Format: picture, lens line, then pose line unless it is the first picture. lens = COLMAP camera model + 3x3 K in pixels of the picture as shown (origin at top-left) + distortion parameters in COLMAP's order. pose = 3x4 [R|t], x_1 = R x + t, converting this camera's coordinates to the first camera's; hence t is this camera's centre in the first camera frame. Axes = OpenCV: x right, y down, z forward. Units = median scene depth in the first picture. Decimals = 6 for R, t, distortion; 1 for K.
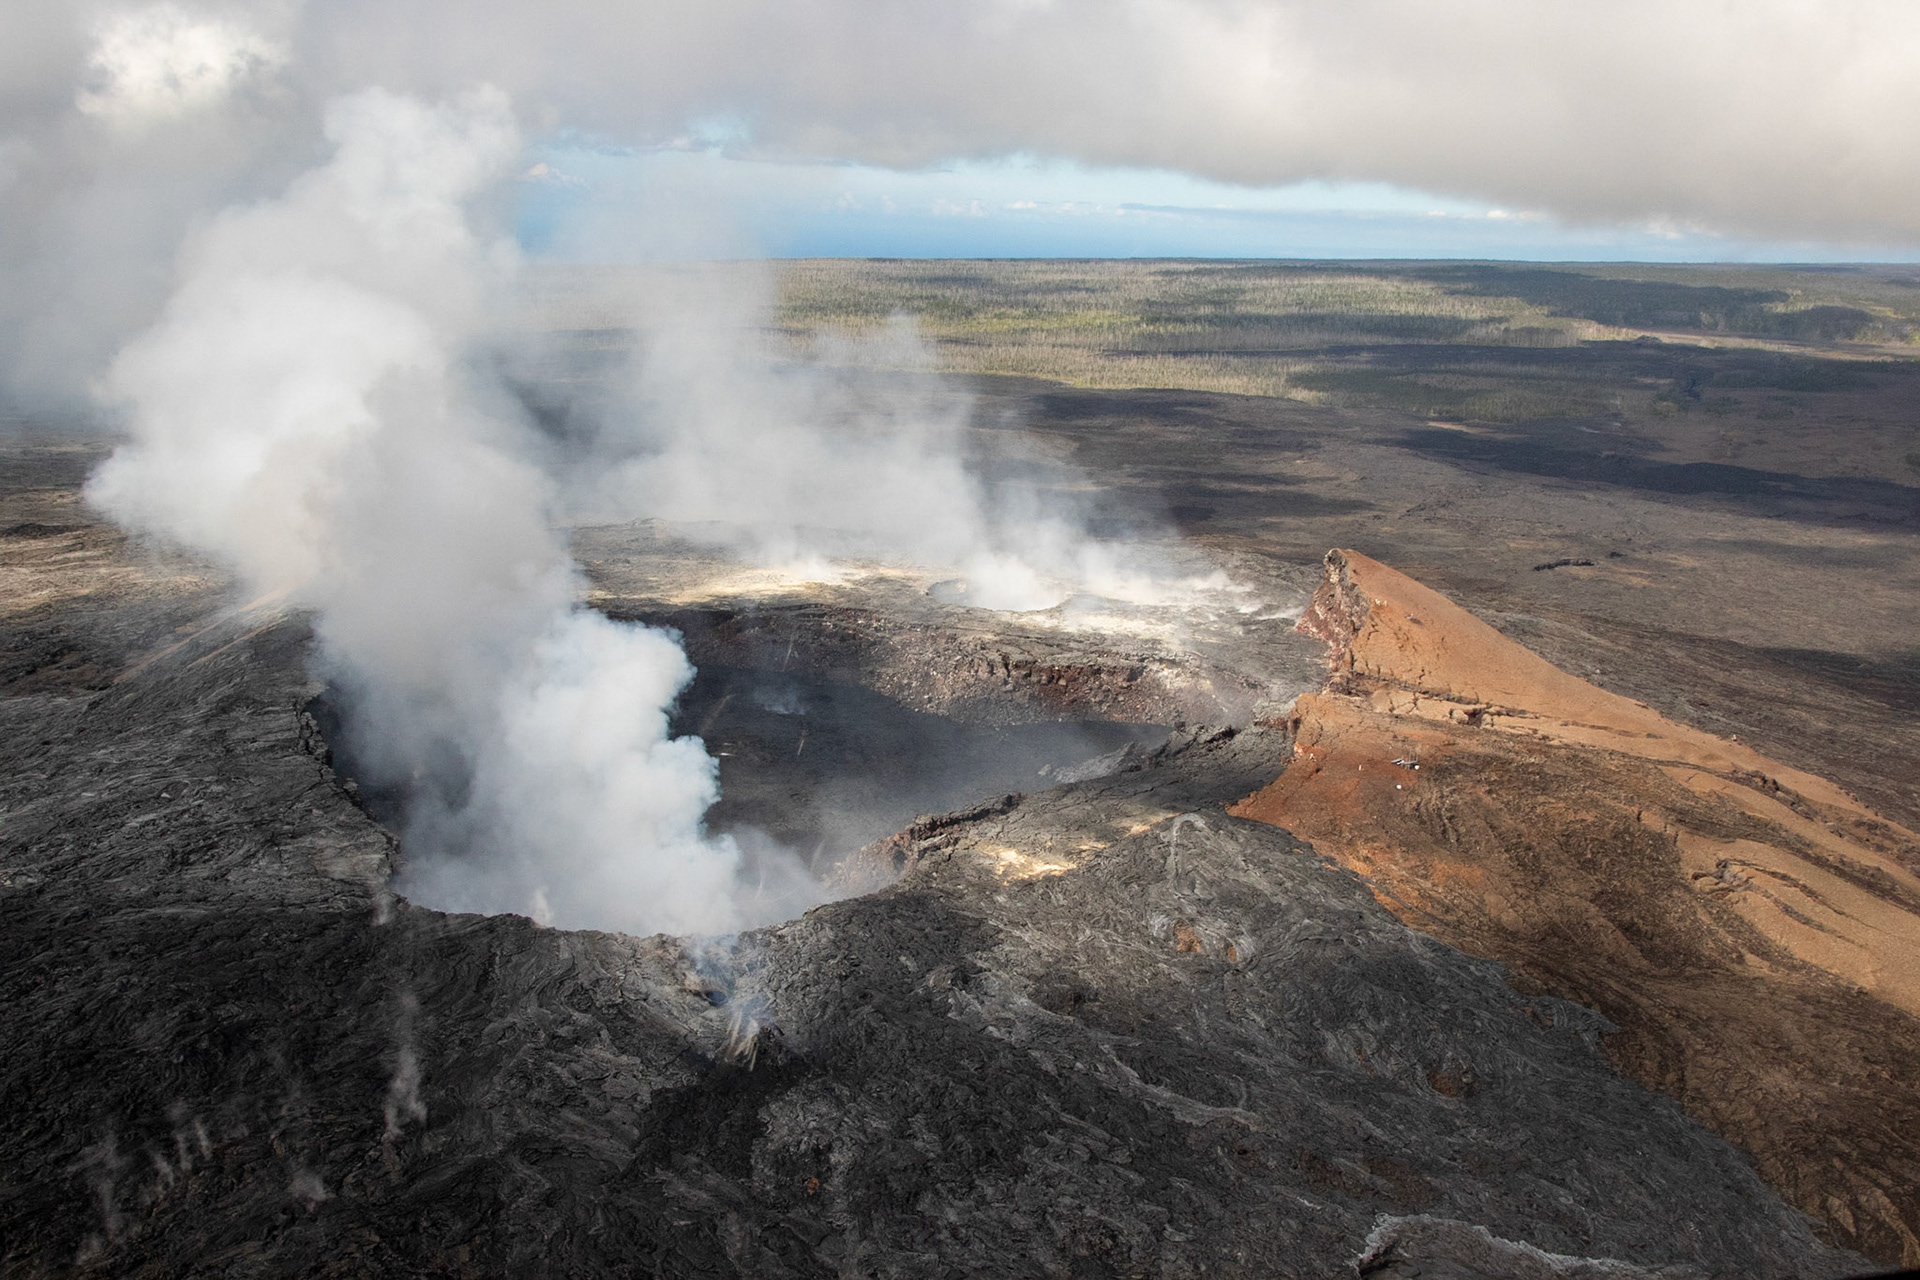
lens RADIAL K [[2131.4, 0, 965.8], [0, 2131.4, 640.8], [0, 0, 1]] dist [-0.114842, 0.000000]
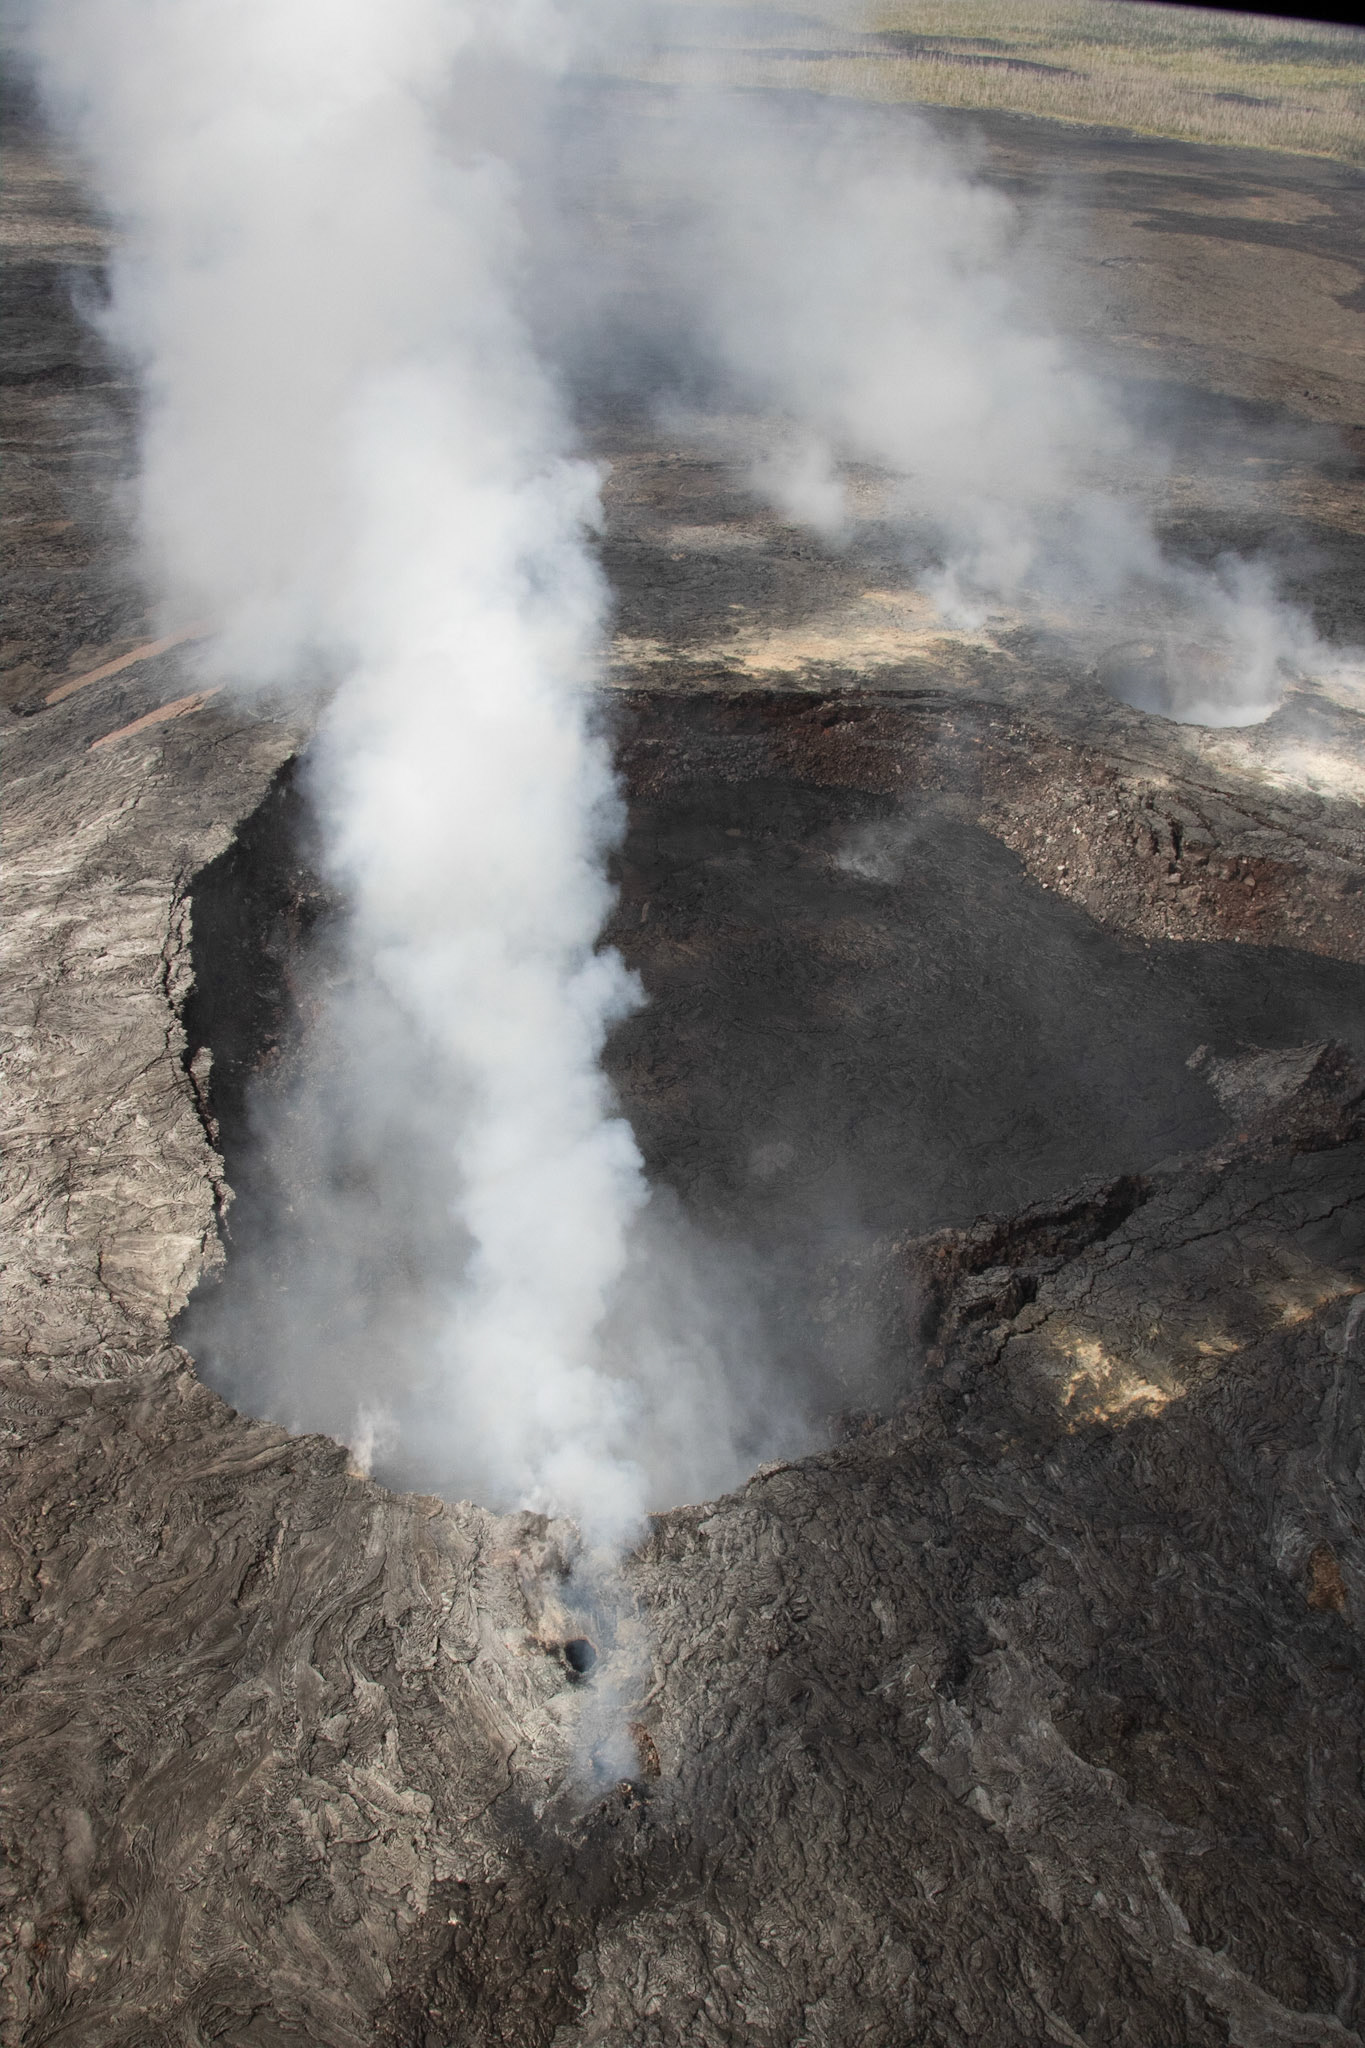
lens RADIAL K [[2273.5, 0, 662.1], [0, 2273.5, 1016.3], [0, 0, 1]] dist [-0.114842, 0.000000]
pose [[0.969203, 0.141117, -0.201818, 0.019661], [-0.080884, 0.956480, 0.280363, -0.201452], [0.232599, -0.255405, 0.938438, 0.346193]]
